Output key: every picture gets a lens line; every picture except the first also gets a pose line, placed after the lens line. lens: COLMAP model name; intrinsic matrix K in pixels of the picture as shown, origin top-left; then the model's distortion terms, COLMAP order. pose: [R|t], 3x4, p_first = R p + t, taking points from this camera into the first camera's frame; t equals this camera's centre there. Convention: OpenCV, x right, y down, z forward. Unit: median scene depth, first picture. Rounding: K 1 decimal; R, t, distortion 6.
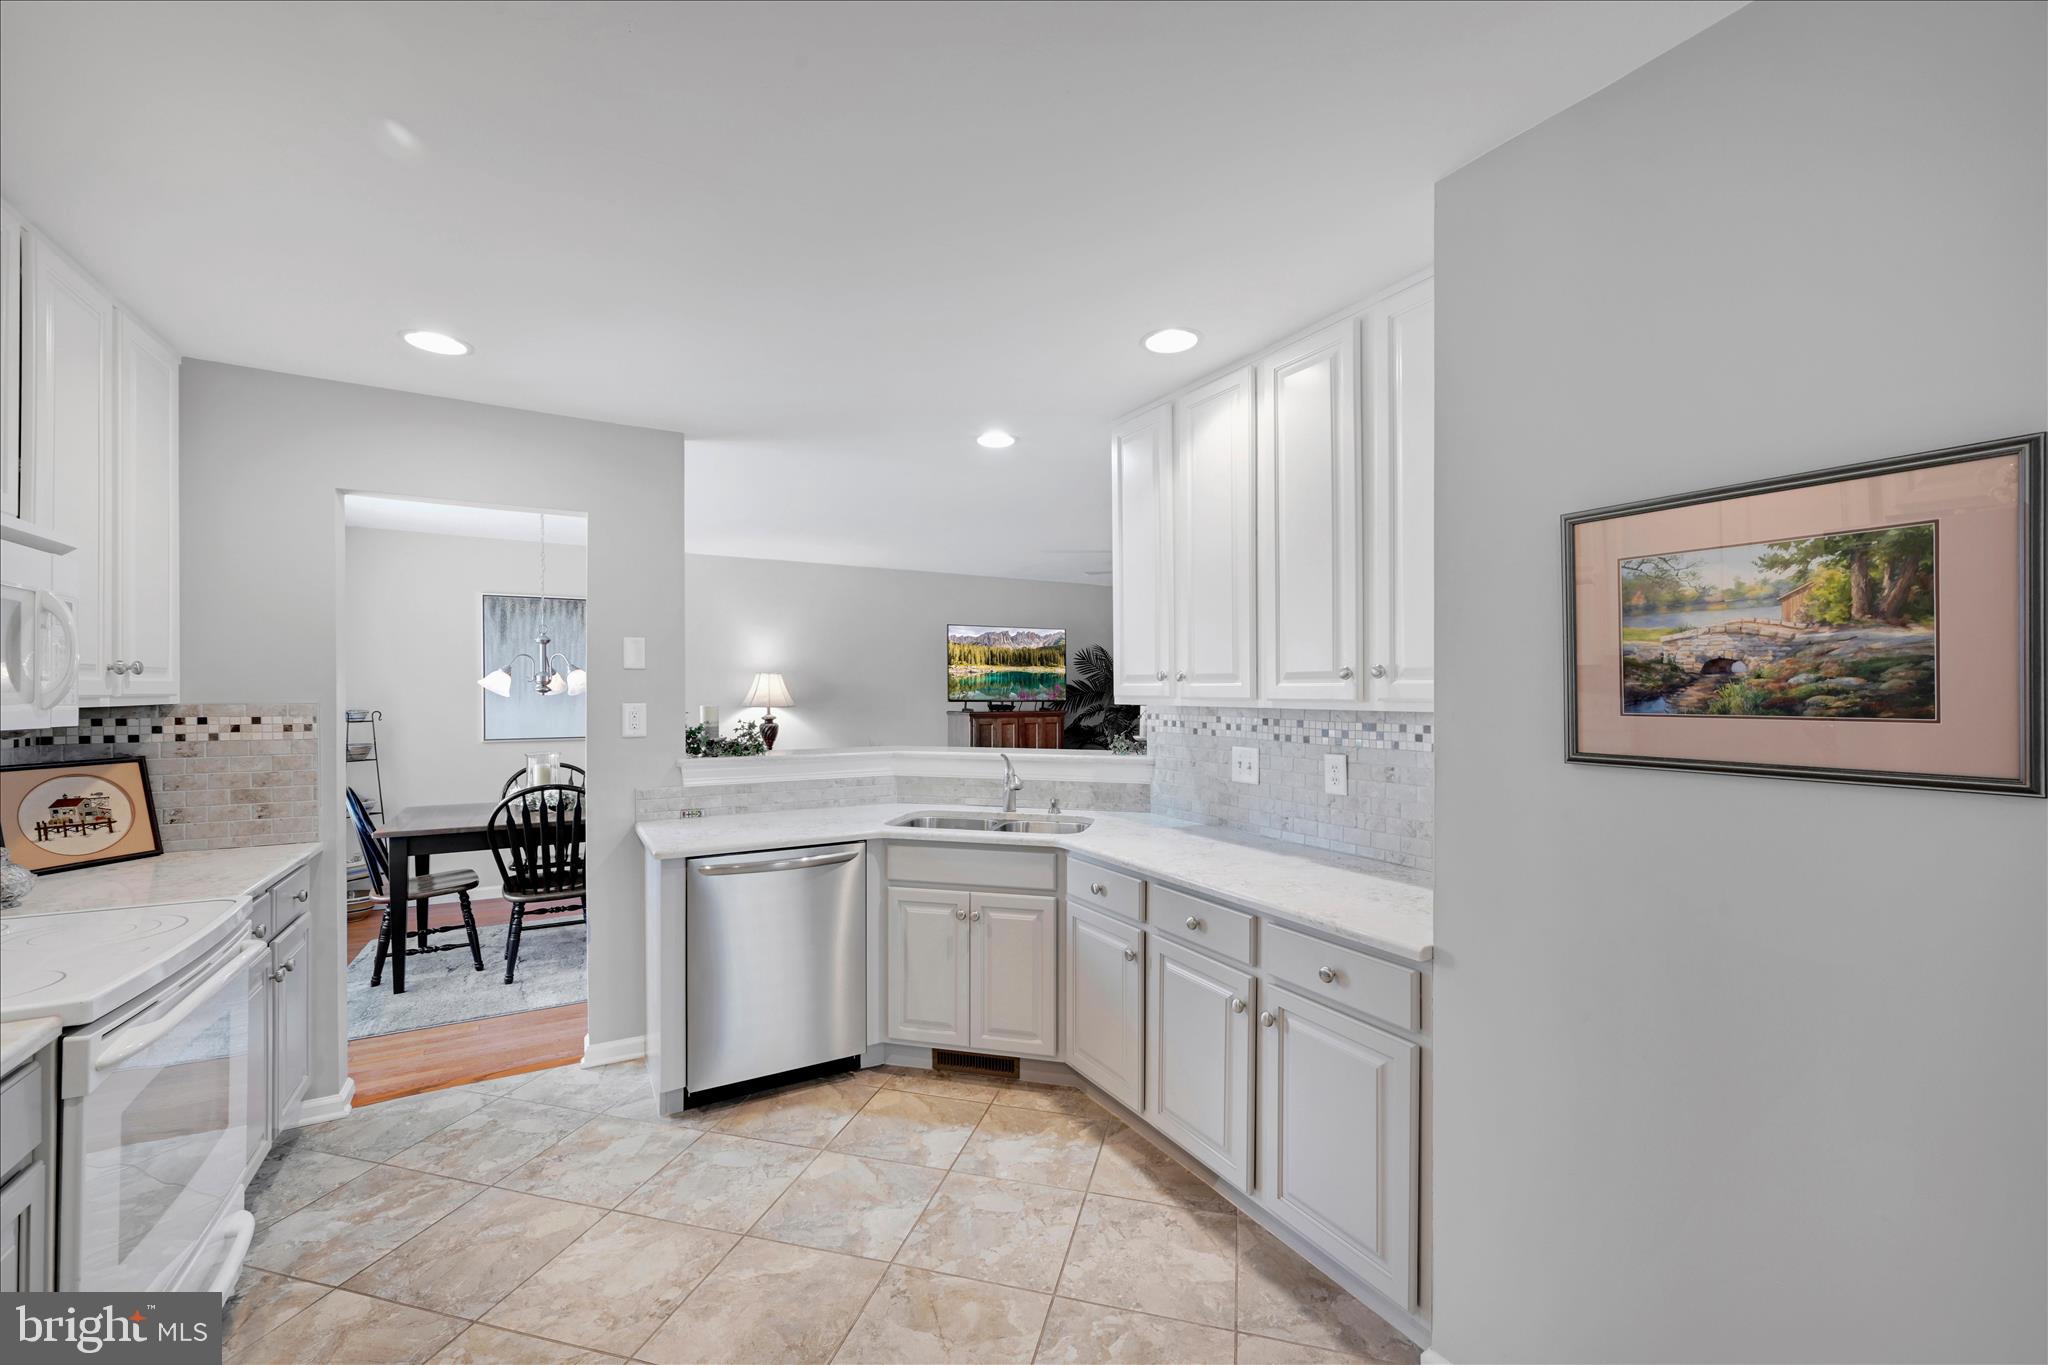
lens RADIAL K [[814.8, 0, 1029.1], [0, 814.8, 689.3], [0, 0, 1]] dist [-0.001875, -0.000621]
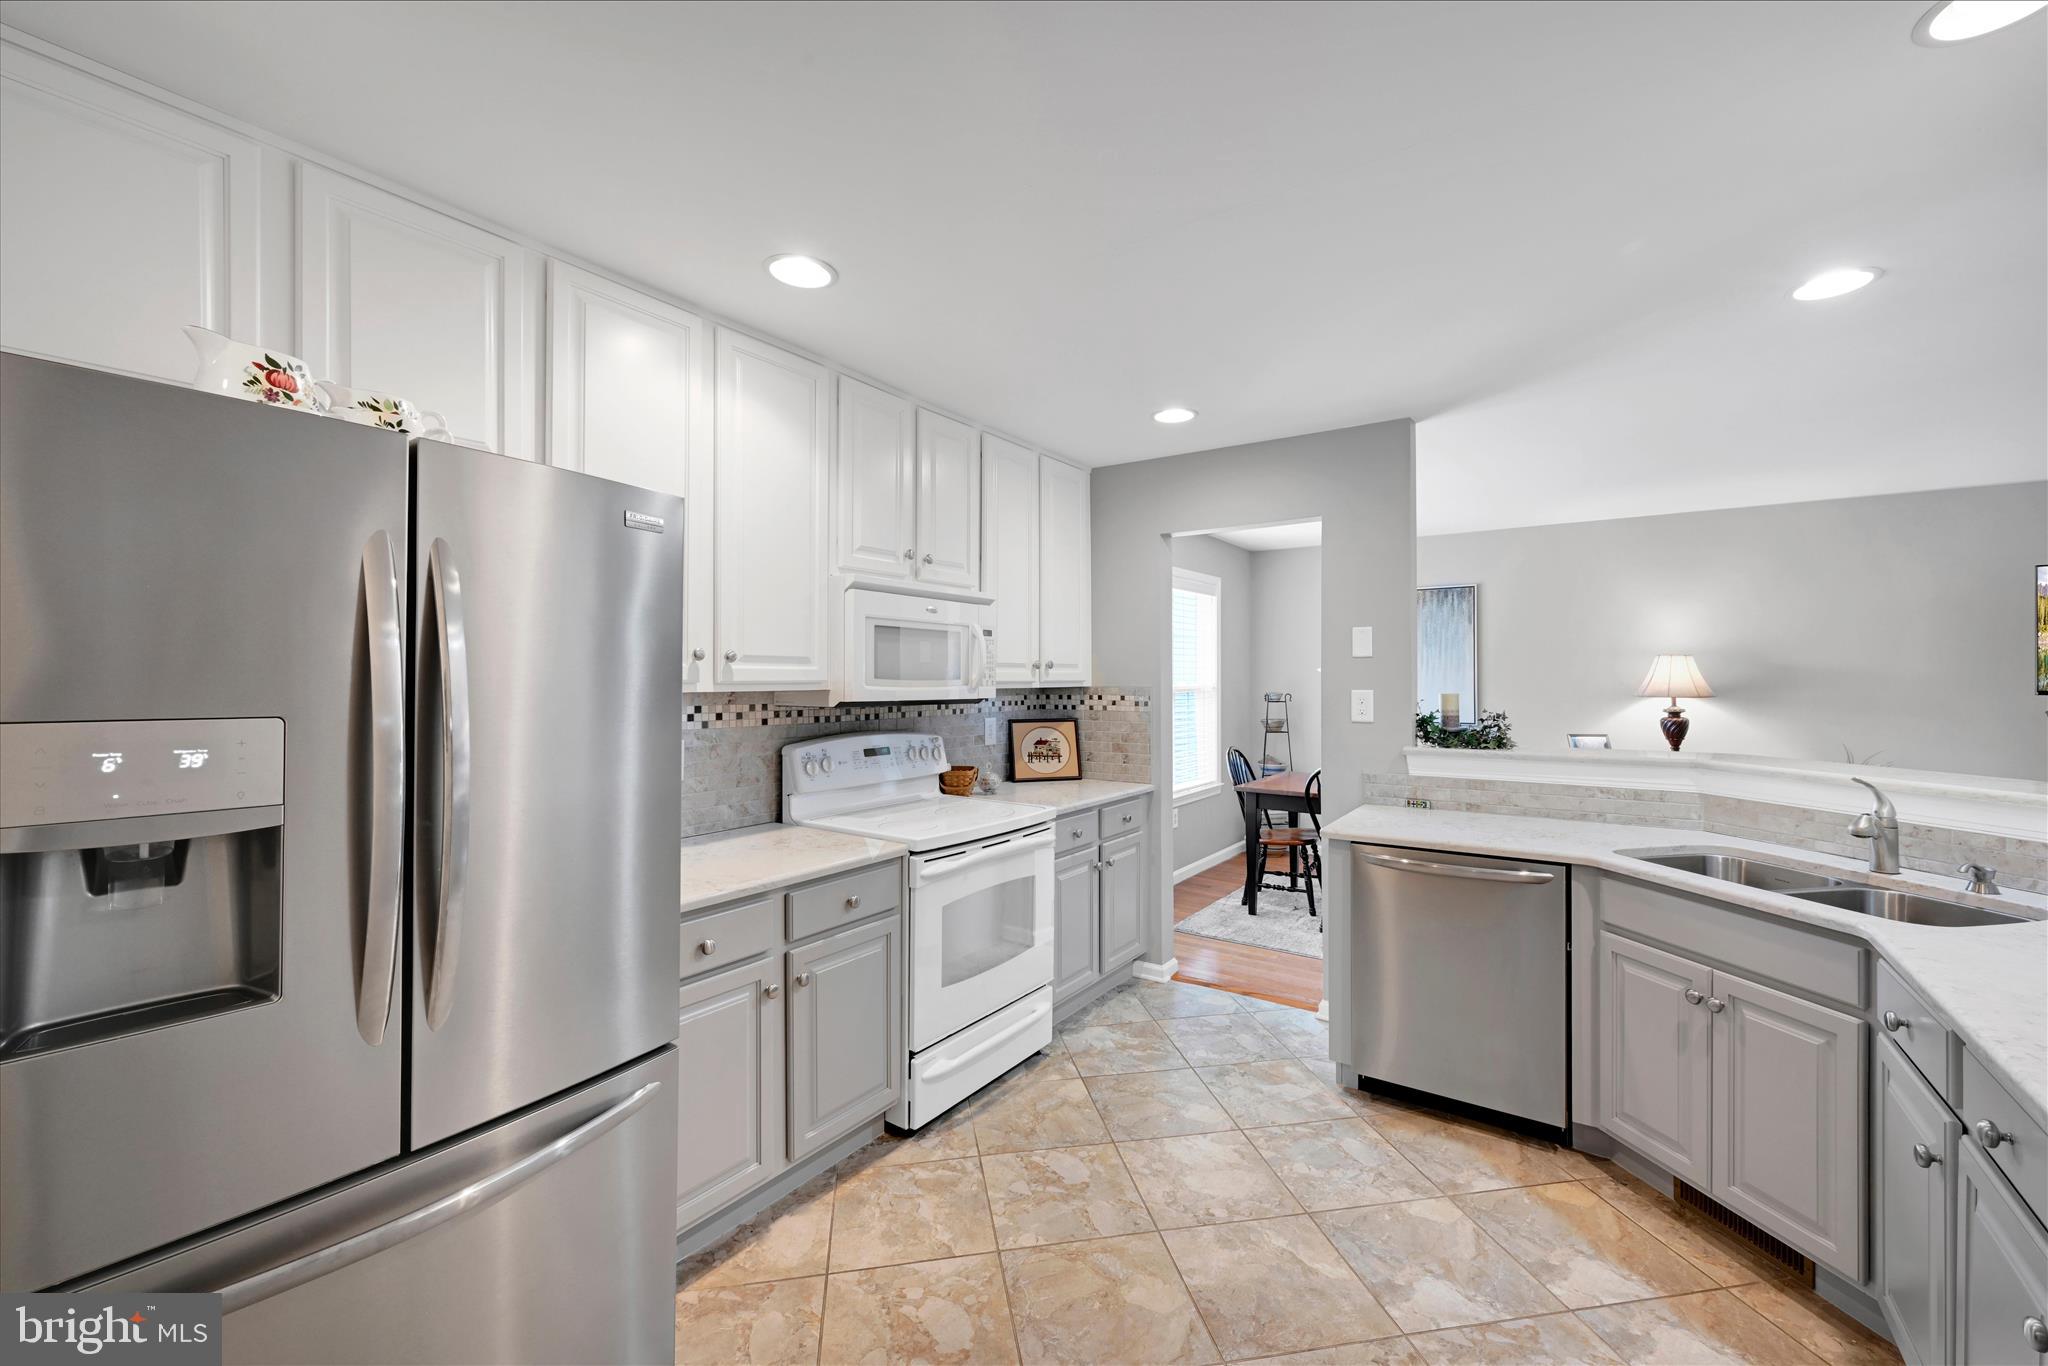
lens RADIAL K [[814.8, 0, 1026.1], [0, 814.8, 676.9], [0, 0, 1]] dist [-0.001875, -0.000621]
pose [[0.421750, -0.002516, -0.906709, 0.329629], [0.004000, 0.999992, -0.000914, 0.000020], [0.906704, -0.003242, 0.421756, 0.196696]]
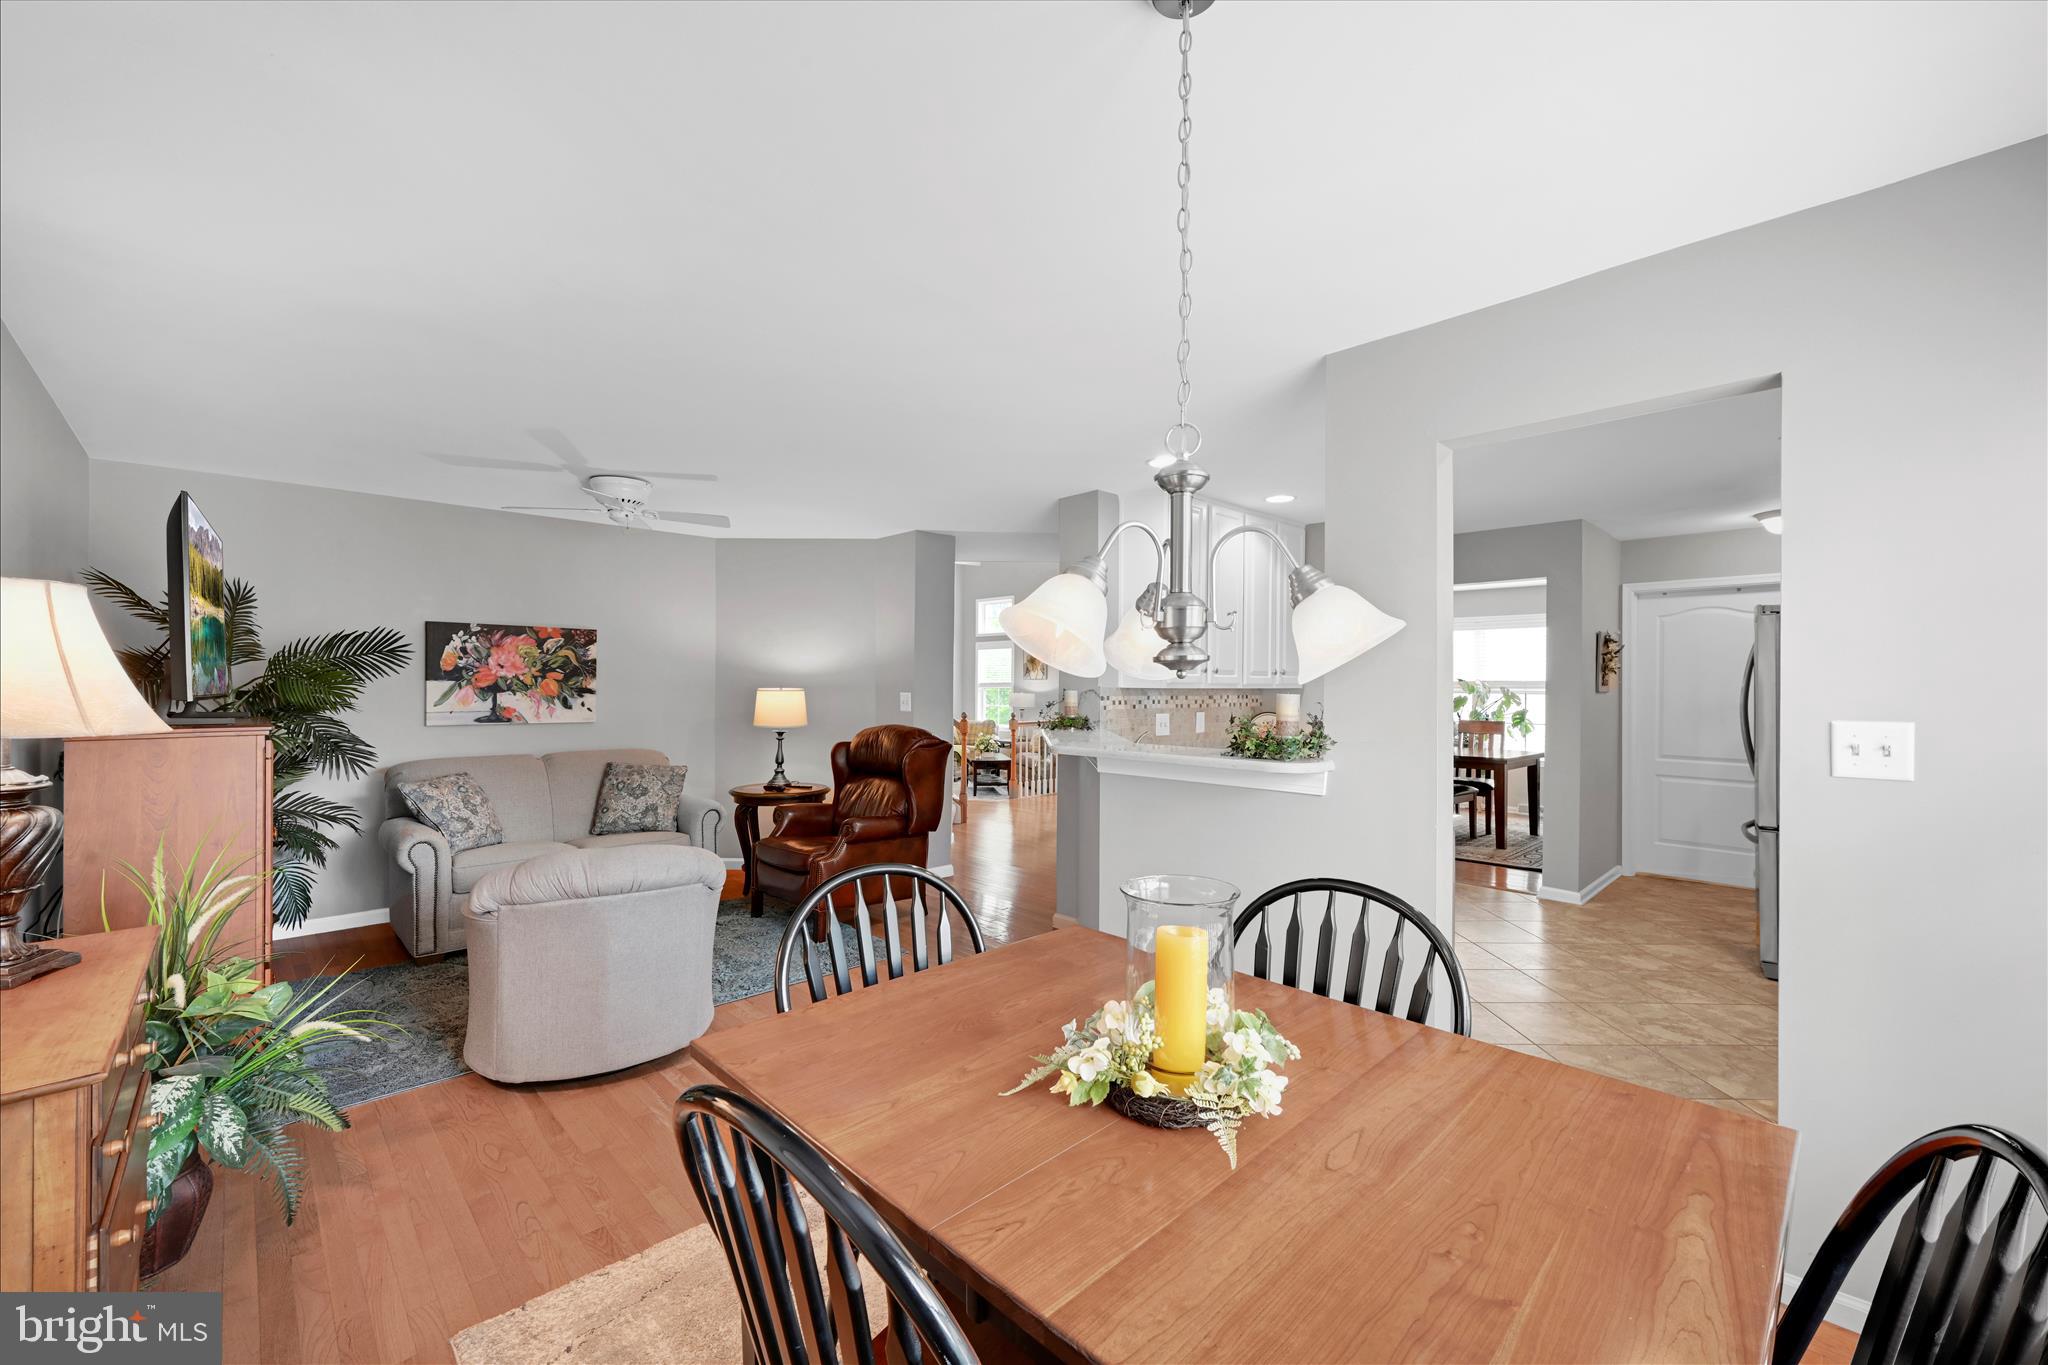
lens RADIAL K [[814.8, 0, 1025.2], [0, 814.8, 687.6], [0, 0, 1]] dist [-0.001875, -0.000621]
pose [[-0.243850, -0.001966, 0.969811, -1.352186], [-0.006050, 0.999982, 0.000506, 0.021339], [-0.969794, -0.005744, -0.243857, 1.791957]]
